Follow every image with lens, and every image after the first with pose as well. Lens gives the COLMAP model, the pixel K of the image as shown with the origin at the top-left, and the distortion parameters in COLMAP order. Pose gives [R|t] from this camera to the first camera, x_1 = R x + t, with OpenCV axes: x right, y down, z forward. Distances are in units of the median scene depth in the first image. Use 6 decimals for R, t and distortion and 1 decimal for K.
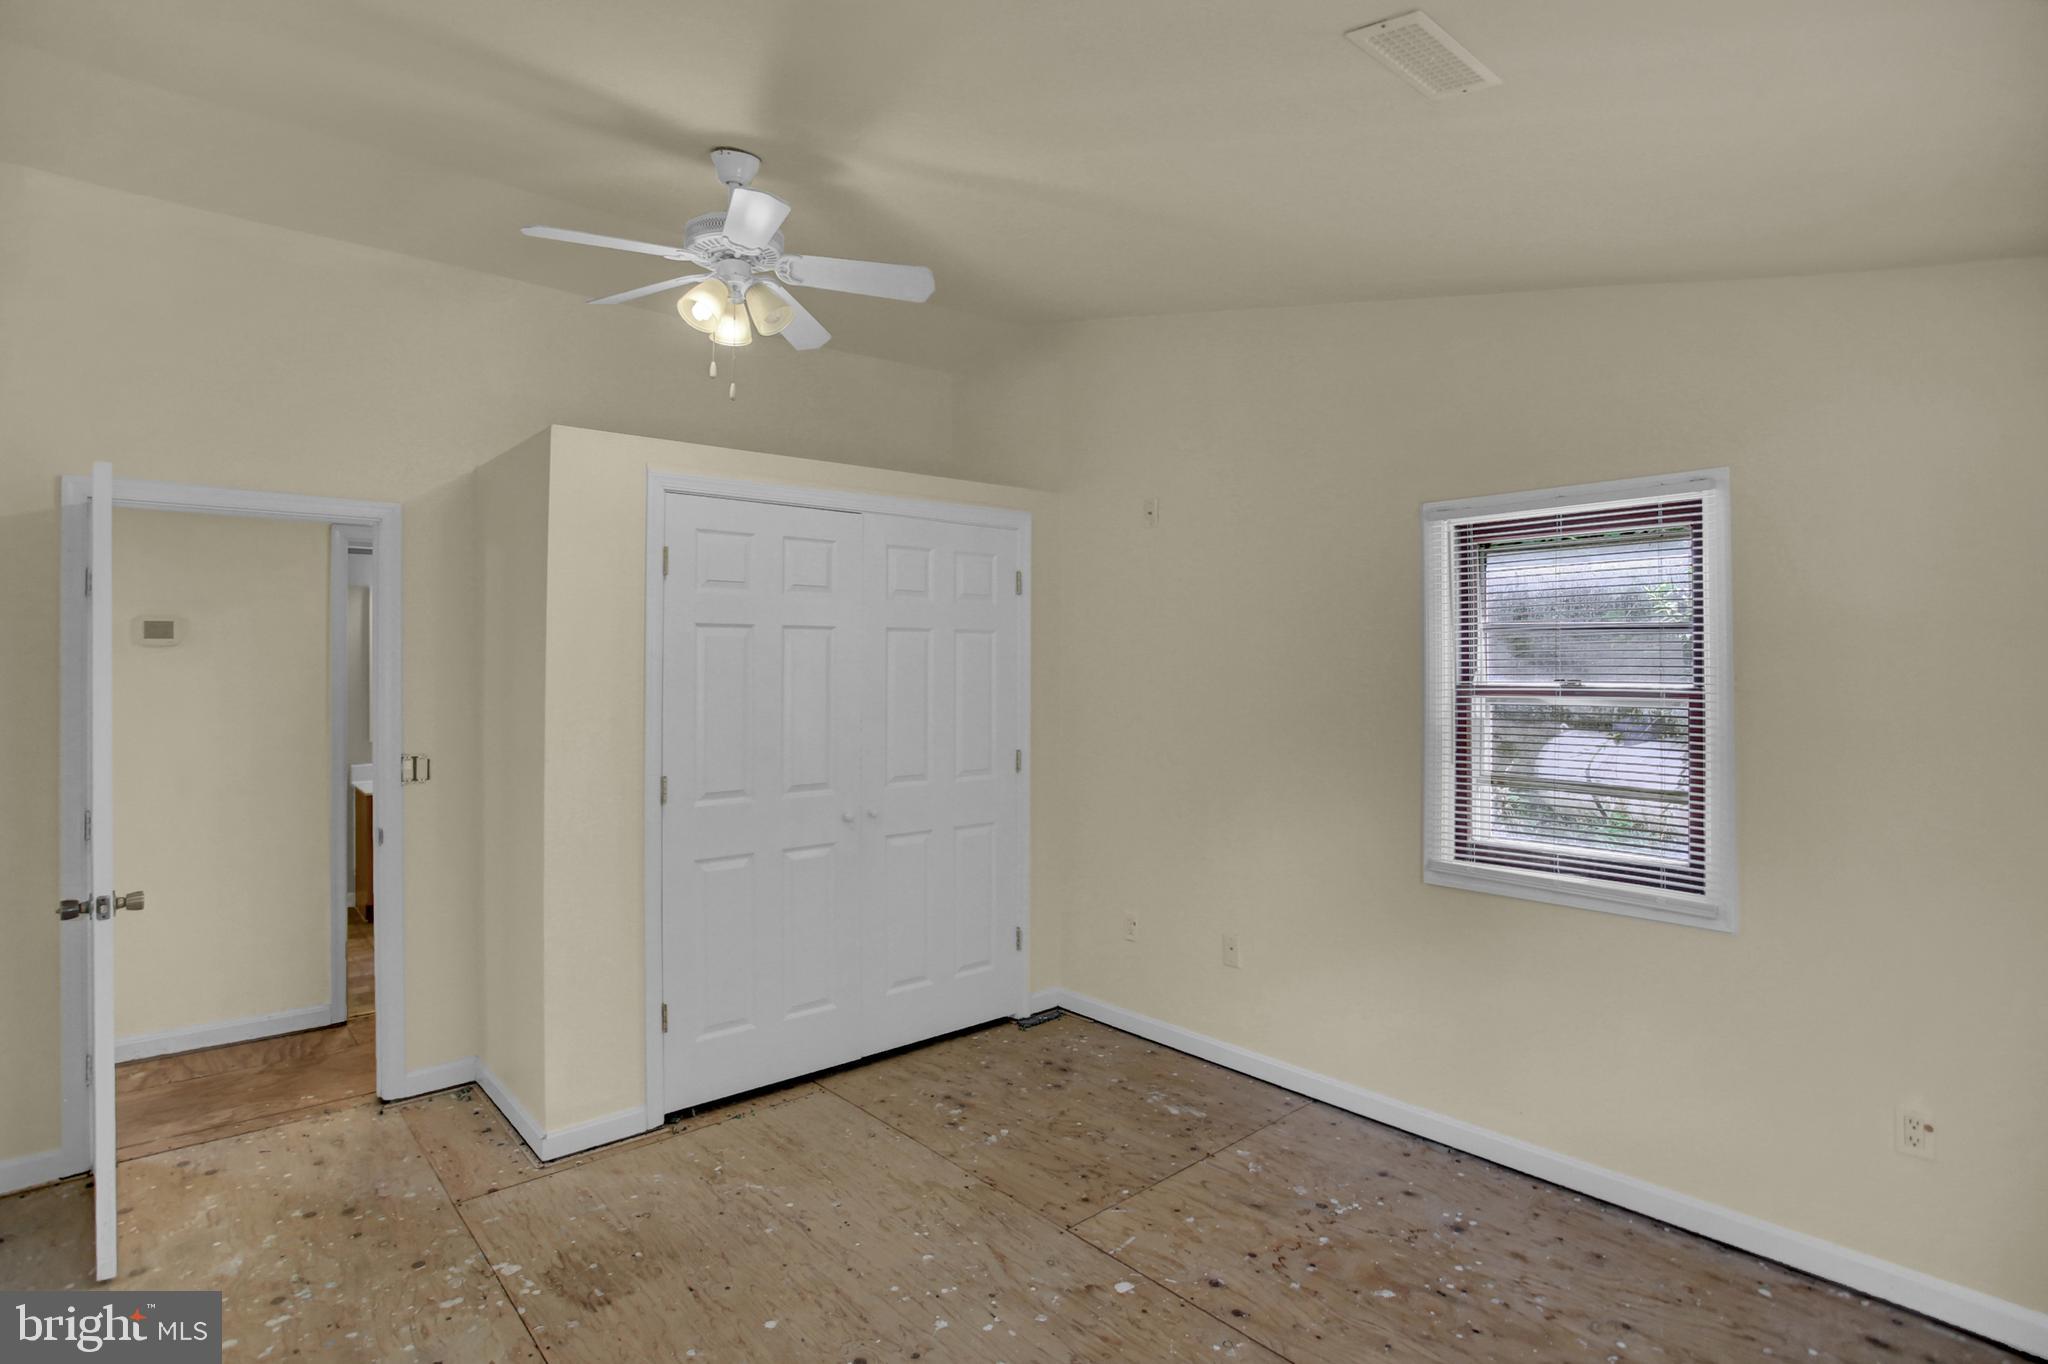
lens RADIAL K [[1016.3, 0, 1027.4], [0, 1016.3, 671.9], [0, 0, 1]] dist [-0.069076, 0.025800]
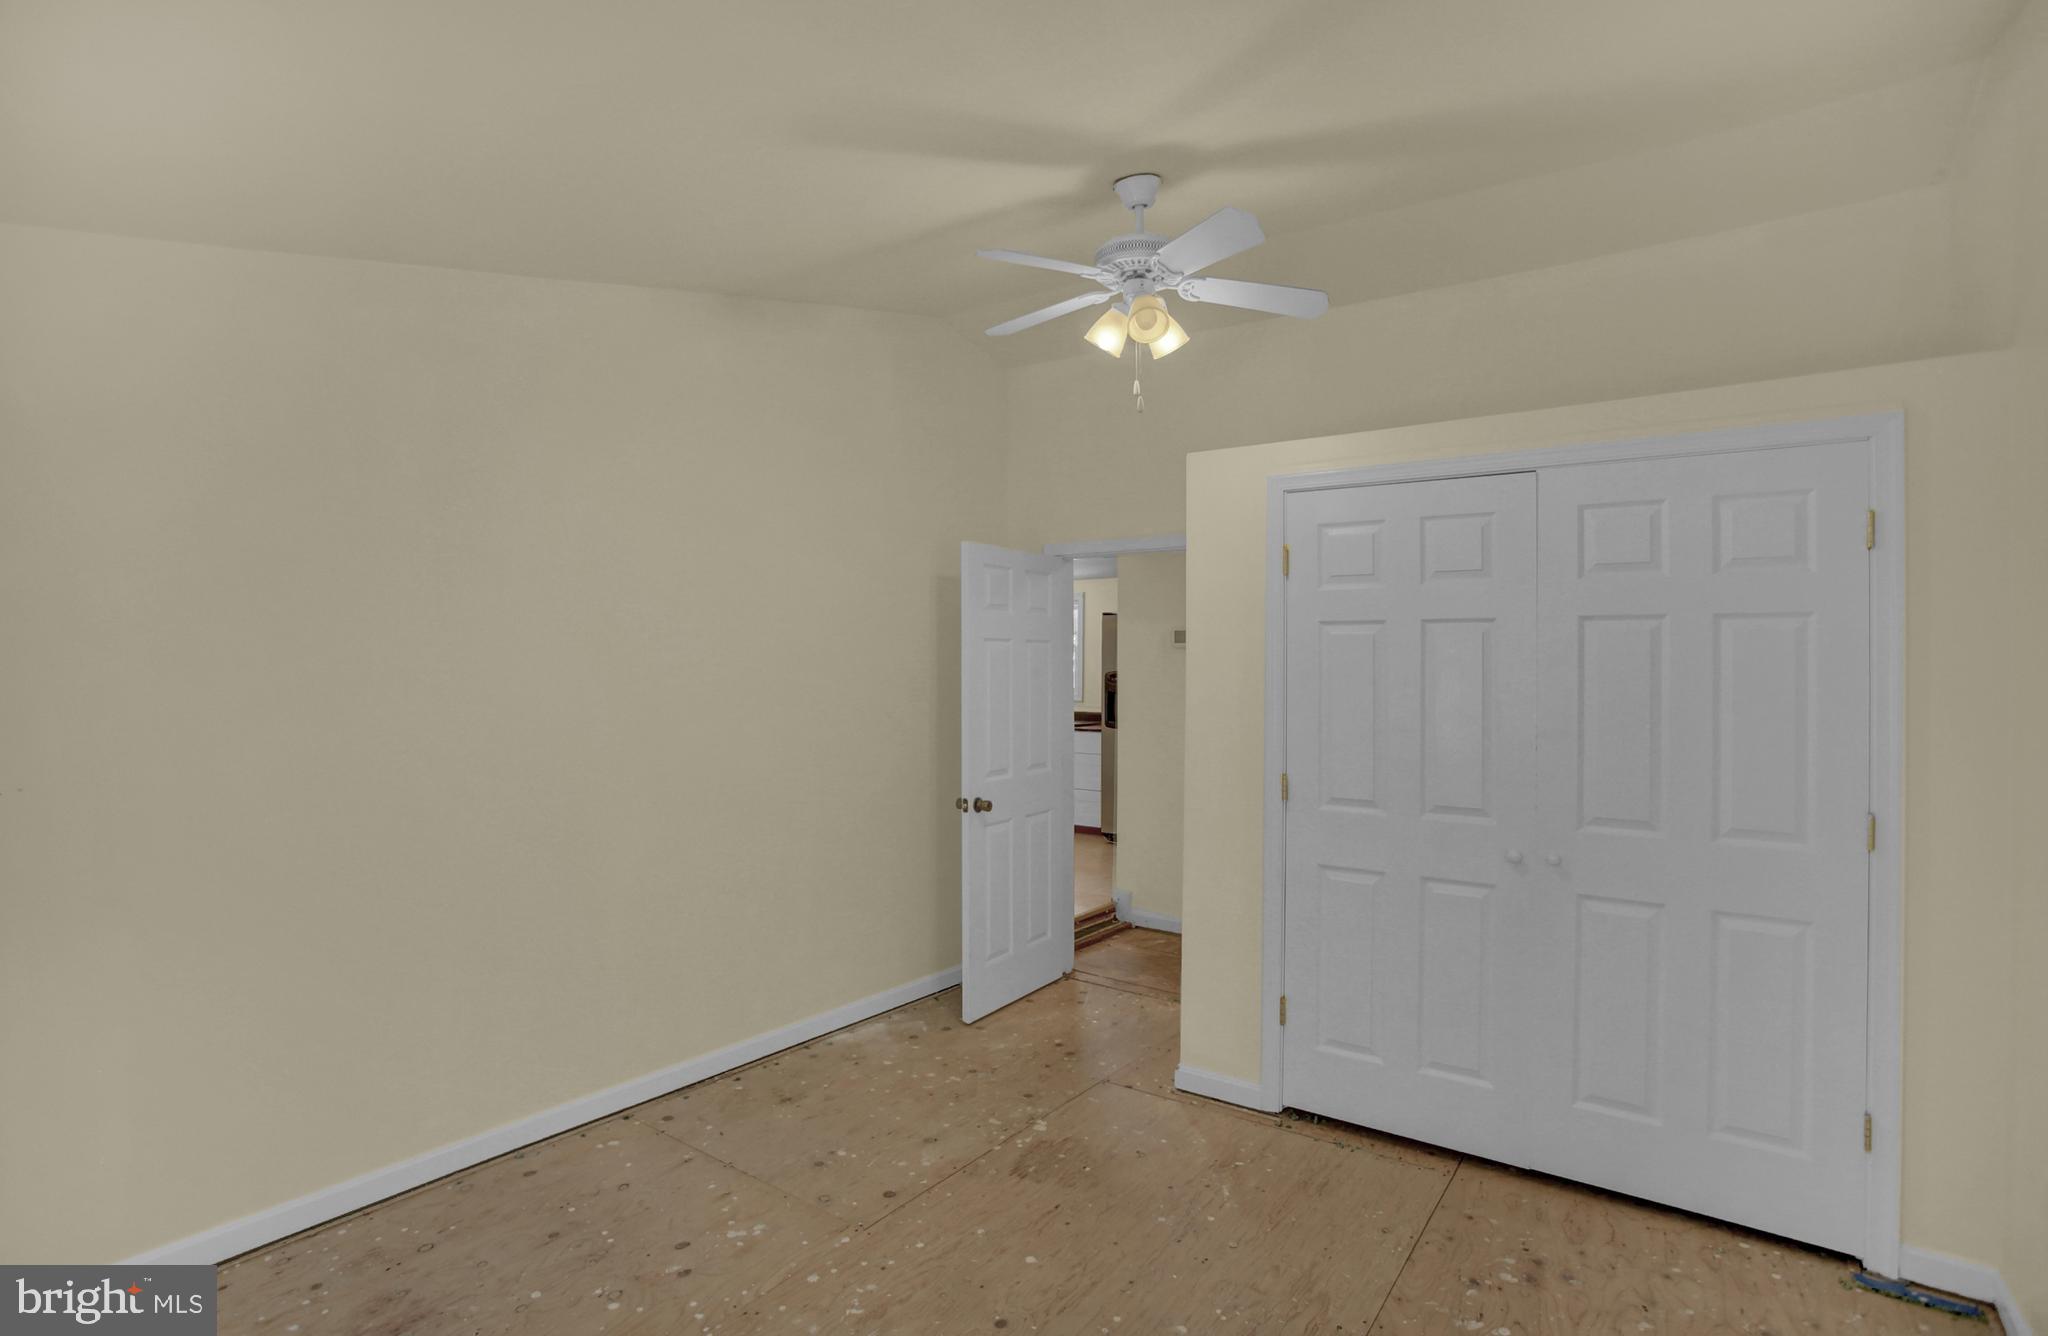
lens RADIAL K [[989.2, 0, 1020.5], [0, 989.2, 672.8], [0, 0, 1]] dist [-0.044388, 0.006965]
pose [[0.218163, 0.010036, -0.975861, 0.605685], [-0.010820, 0.999911, 0.007865, -0.003896], [0.975852, 0.008843, 0.218252, 0.566796]]
